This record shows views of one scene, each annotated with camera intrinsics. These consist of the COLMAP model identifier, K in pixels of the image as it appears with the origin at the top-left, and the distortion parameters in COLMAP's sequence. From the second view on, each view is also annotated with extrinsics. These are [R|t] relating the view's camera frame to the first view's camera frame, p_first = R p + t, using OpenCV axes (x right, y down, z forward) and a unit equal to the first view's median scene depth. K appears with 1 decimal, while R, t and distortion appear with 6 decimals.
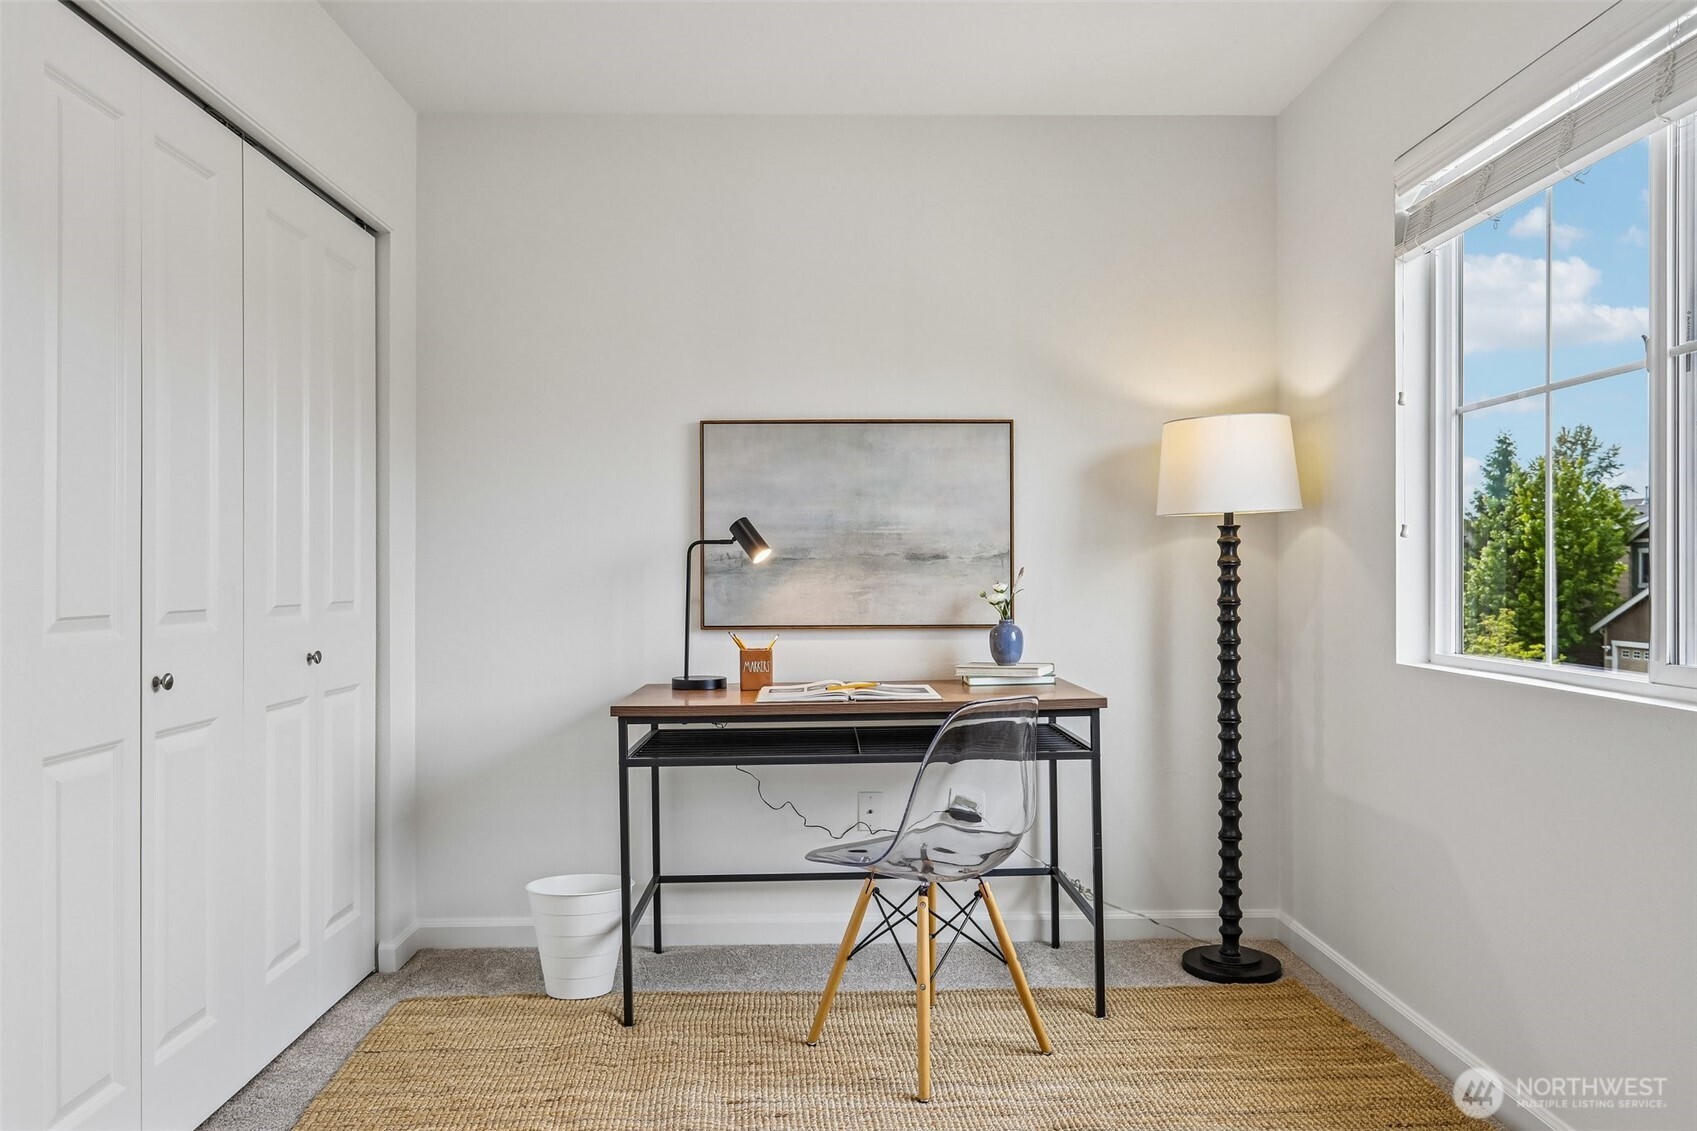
lens RADIAL K [[1204.9, 0, 848.5], [0, 1204.9, 565.5], [0, 0, 1]] dist [-0.016365, -0.000569]
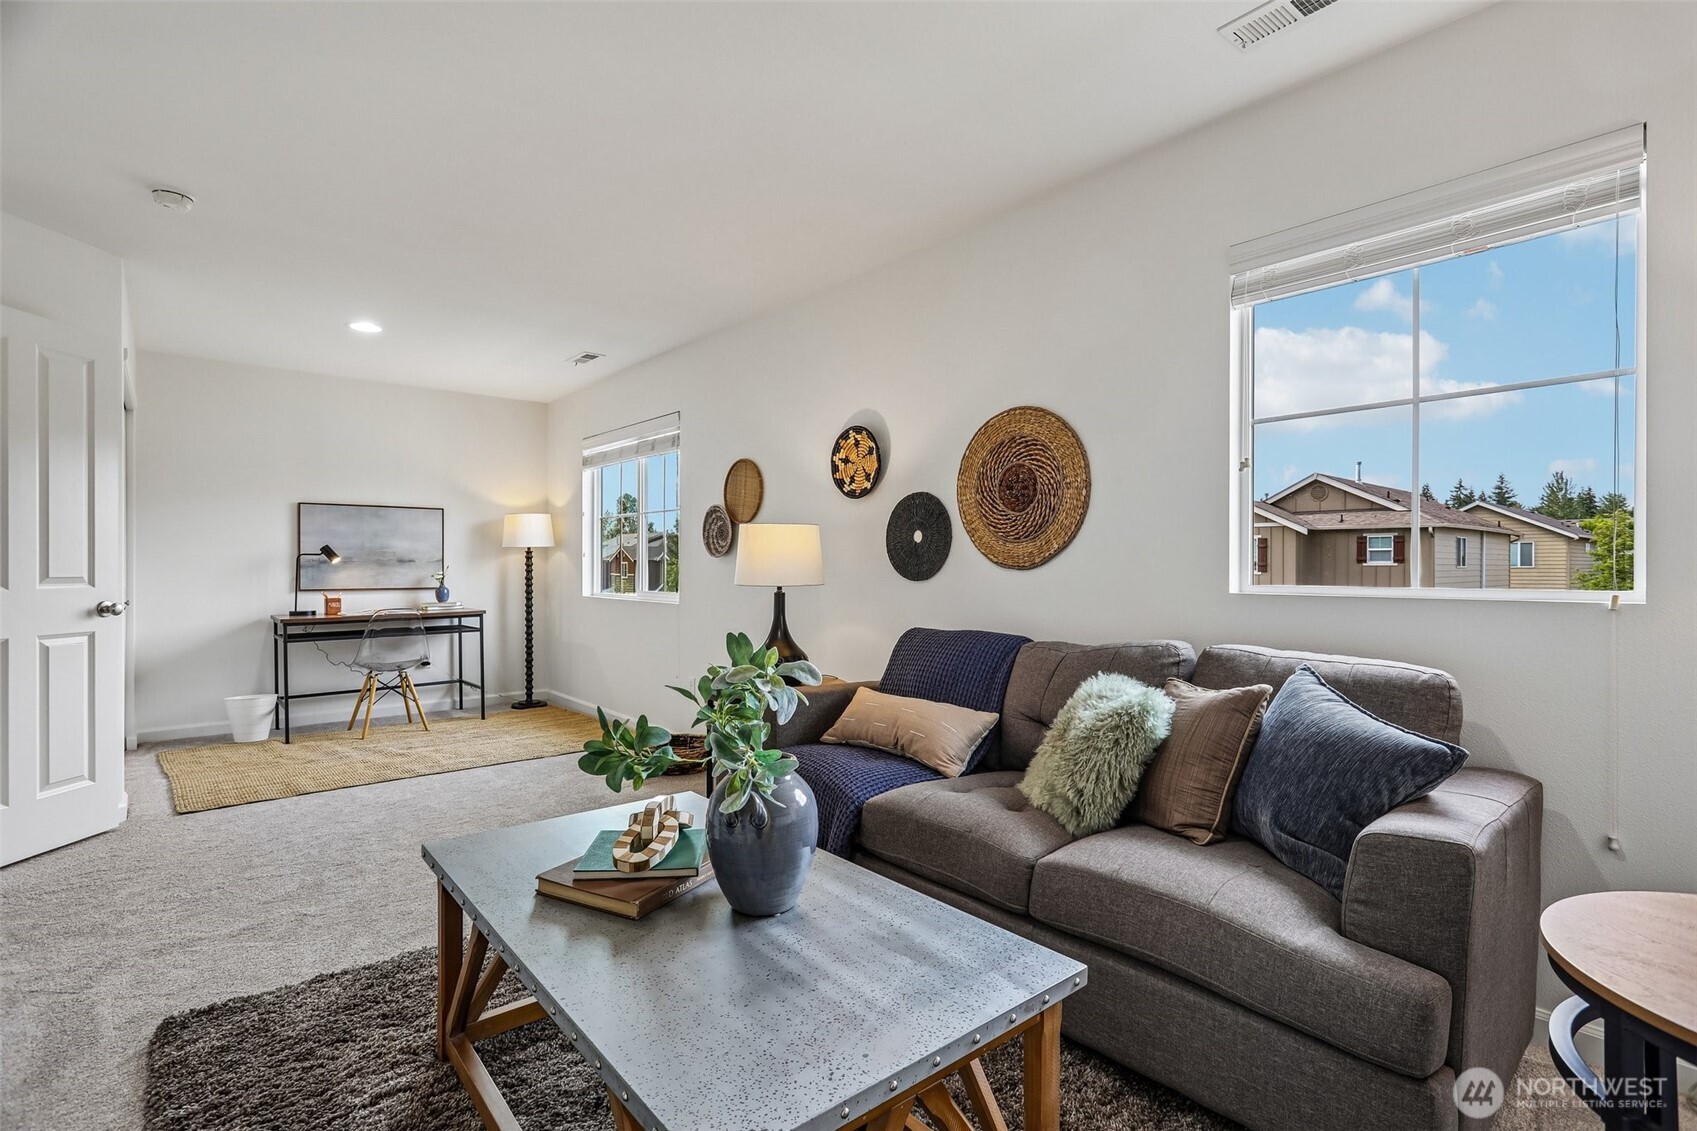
lens RADIAL K [[802.7, 0, 853.5], [0, 802.7, 564.7], [0, 0, 1]] dist [-0.001244, 0.000786]
pose [[0.773995, 0.004112, 0.633178, -0.288752], [-0.005532, 0.999985, 0.000269, -0.005443], [-0.633167, -0.003711, 0.774006, -0.945167]]
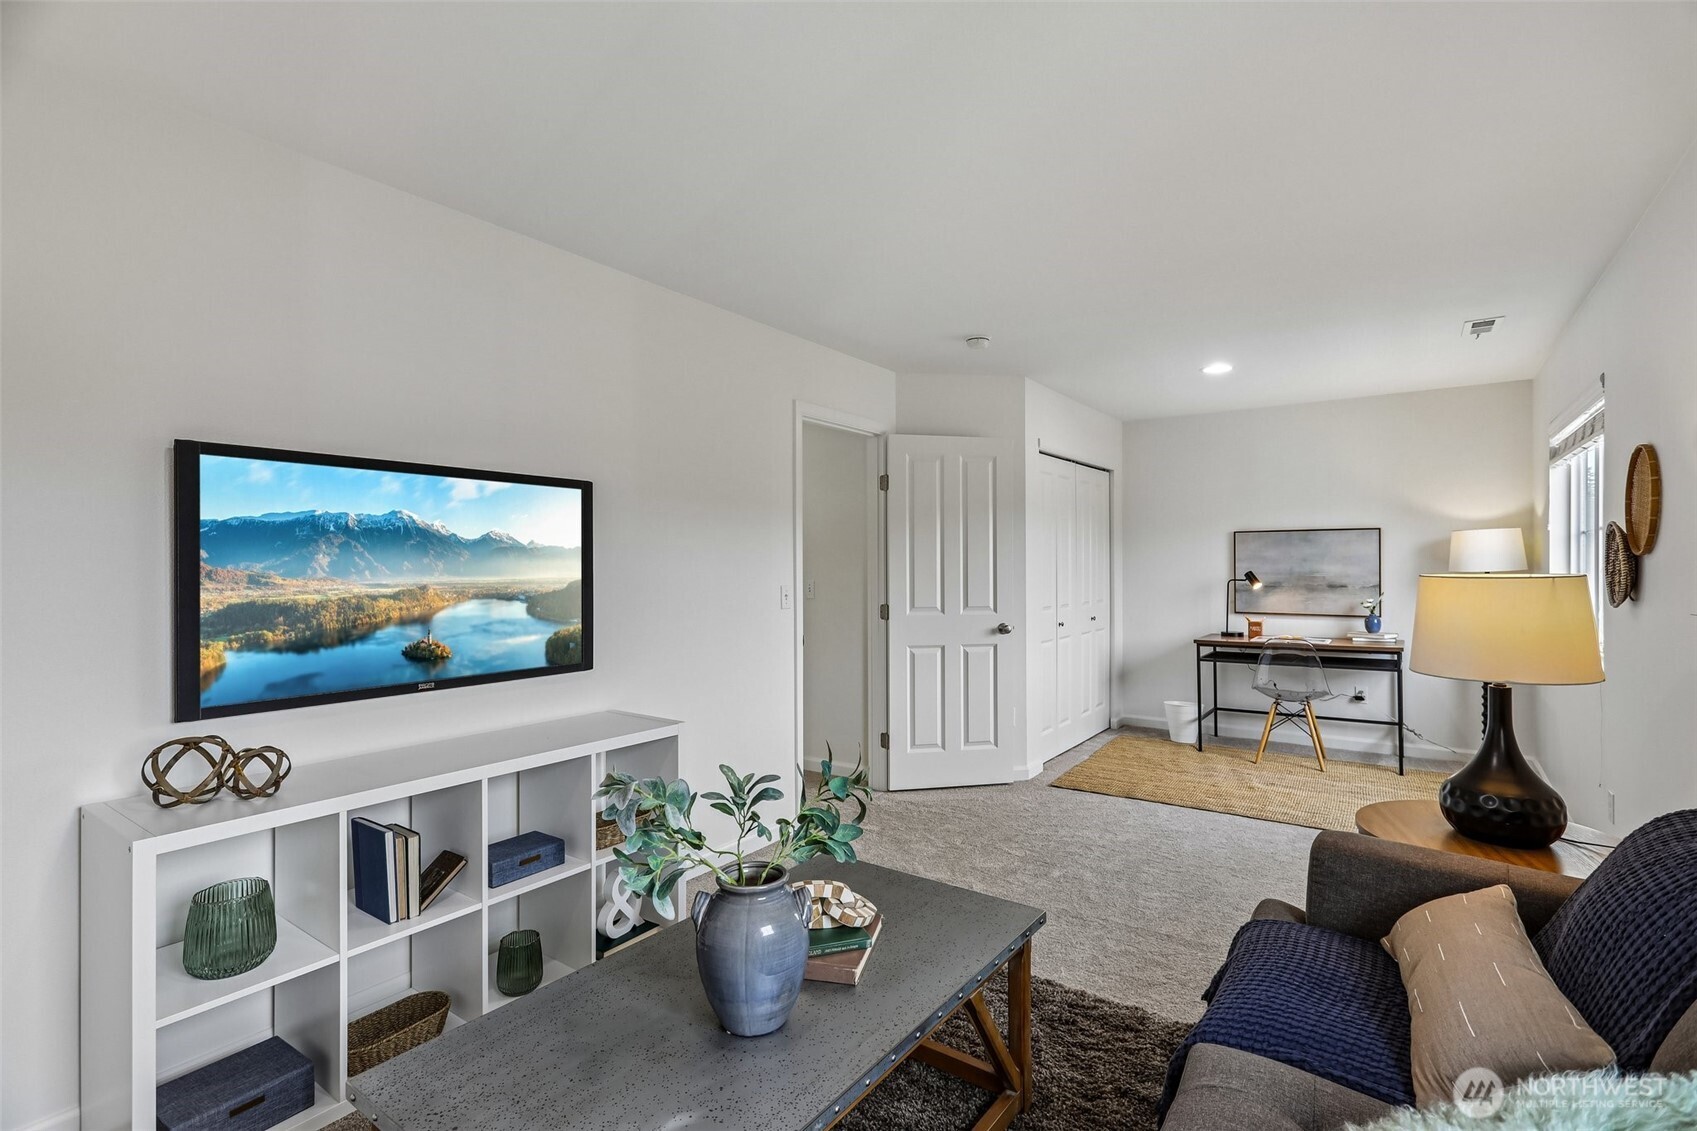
lens RADIAL K [[802.7, 0, 853.5], [0, 802.7, 564.7], [0, 0, 1]] dist [-0.001244, 0.000786]
pose [[0.804852, 0.001677, -0.593473, 0.249030], [0.004310, 0.999953, 0.008670, -0.071424], [0.593459, -0.009536, 0.804808, -0.893477]]
